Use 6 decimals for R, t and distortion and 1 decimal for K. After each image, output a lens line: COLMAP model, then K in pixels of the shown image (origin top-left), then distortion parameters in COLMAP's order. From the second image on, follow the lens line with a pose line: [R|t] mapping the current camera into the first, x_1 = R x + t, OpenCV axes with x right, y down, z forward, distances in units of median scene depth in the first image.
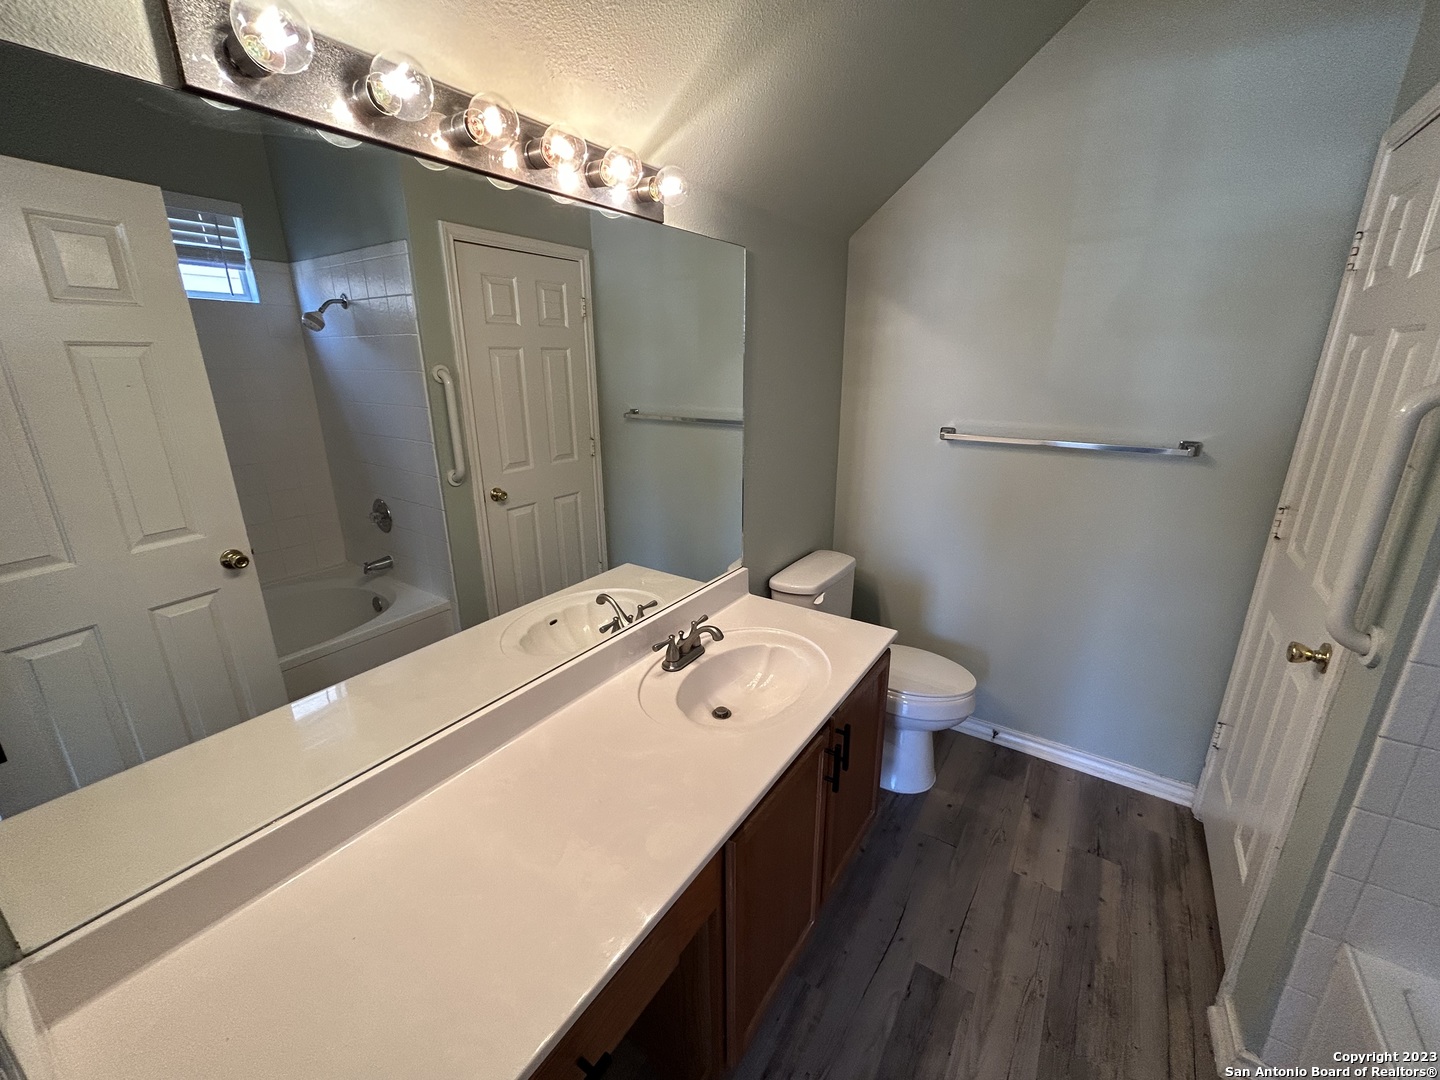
lens RADIAL K [[585.7, 0, 720.0], [0, 585.7, 540.0], [0, 0, 1]] dist [-0.046036, -0.000116]
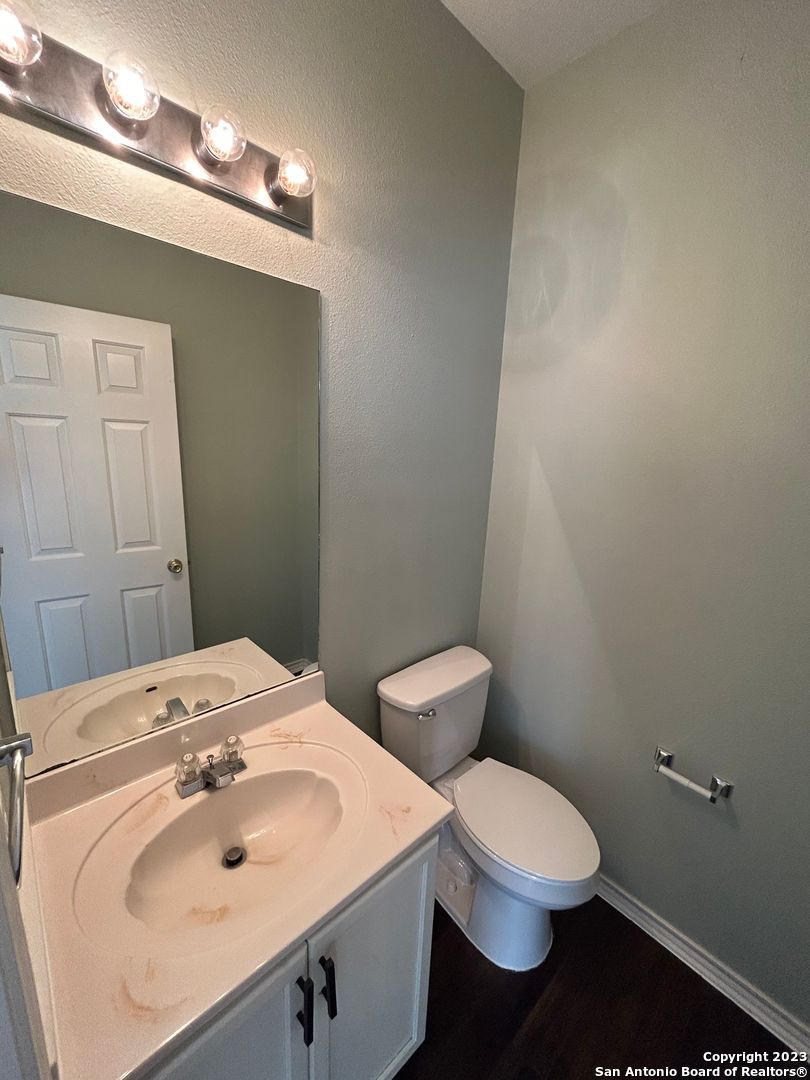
lens RADIAL K [[433.1, 0, 405.0], [0, 433.1, 540.0], [0, 0, 1]] dist [-0.000191, -0.000175]
pose [[0.966149, 0.090185, -0.241708, 0.237207], [-0.113539, 0.989936, -0.084477, -0.085128], [0.231657, 0.109061, 0.966665, 0.279747]]
